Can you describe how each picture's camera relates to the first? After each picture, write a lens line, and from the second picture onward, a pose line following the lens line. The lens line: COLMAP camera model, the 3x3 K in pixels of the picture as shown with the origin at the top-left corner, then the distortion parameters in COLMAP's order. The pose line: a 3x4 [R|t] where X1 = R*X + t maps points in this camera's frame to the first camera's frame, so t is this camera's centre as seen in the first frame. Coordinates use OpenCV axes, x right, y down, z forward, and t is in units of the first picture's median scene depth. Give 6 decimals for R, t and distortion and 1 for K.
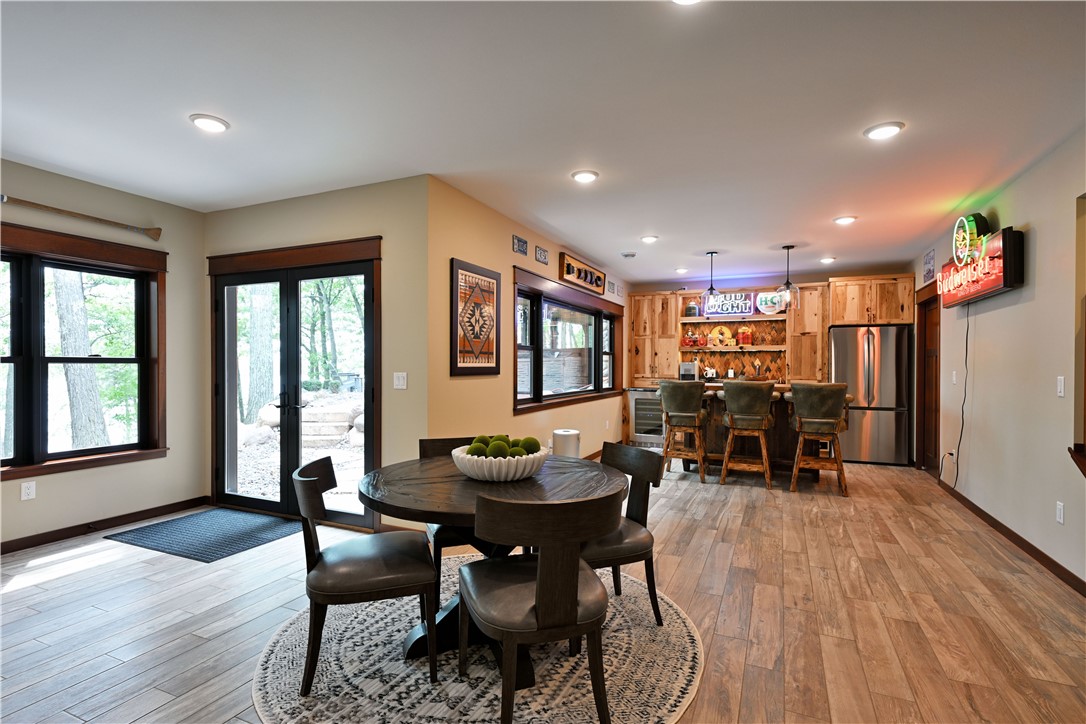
lens RADIAL K [[522.5, 0, 538.1], [0, 522.5, 360.6], [0, 0, 1]] dist [-0.004771, 0.000345]
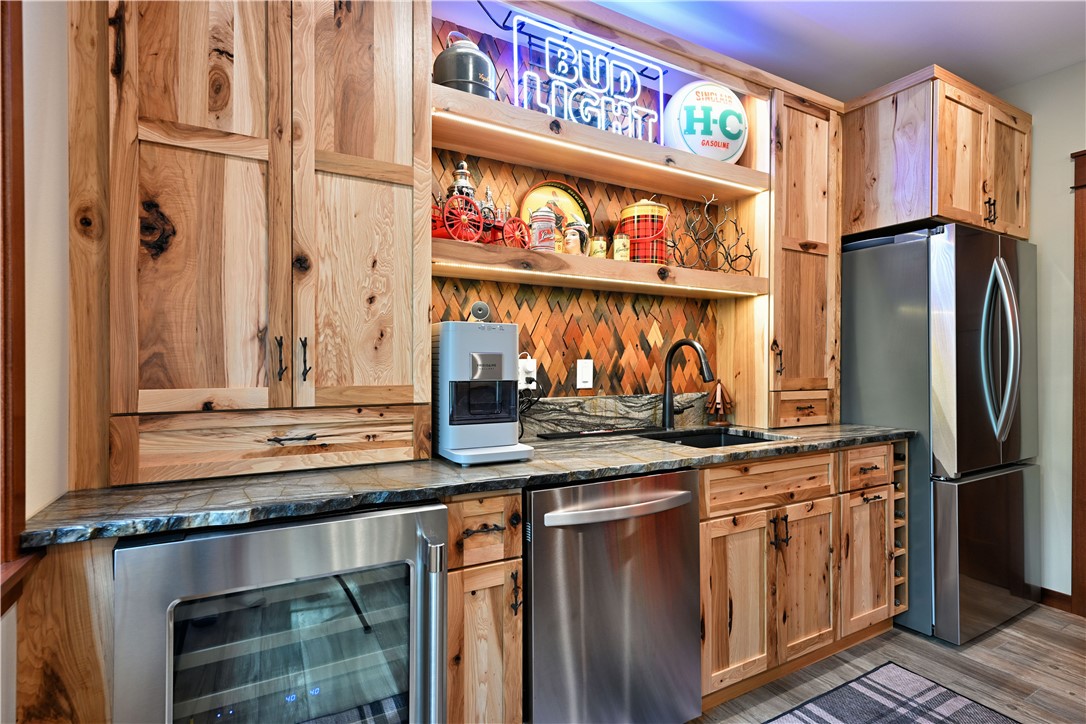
lens RADIAL K [[522.5, 0, 538.1], [0, 522.5, 364.6], [0, 0, 1]] dist [-0.004771, 0.000345]
pose [[0.597126, -0.004271, 0.802136, 0.149695], [-0.006516, 0.999927, 0.010175, 0.018217], [-0.802121, -0.011302, 0.597055, 0.906350]]
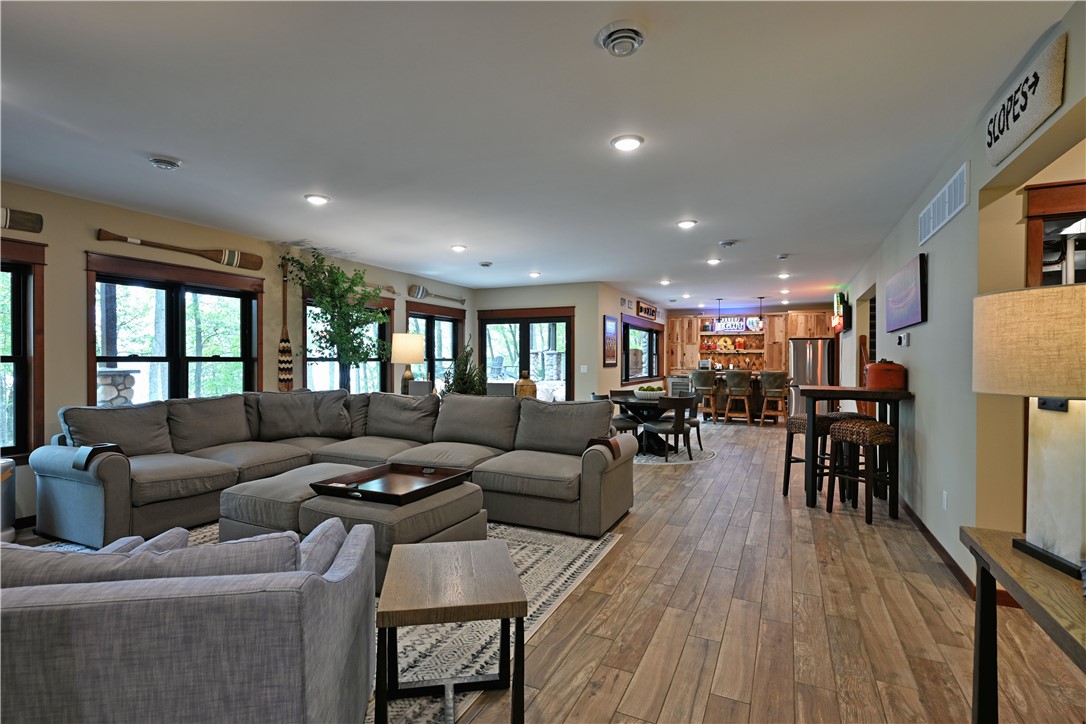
lens RADIAL K [[522.5, 0, 541.8], [0, 522.5, 363.2], [0, 0, 1]] dist [-0.004771, 0.000345]
pose [[0.999971, -0.003242, -0.006906, -0.215205], [0.003322, 0.999927, 0.011592, -0.006966], [0.006868, -0.011615, 0.999909, -0.649028]]
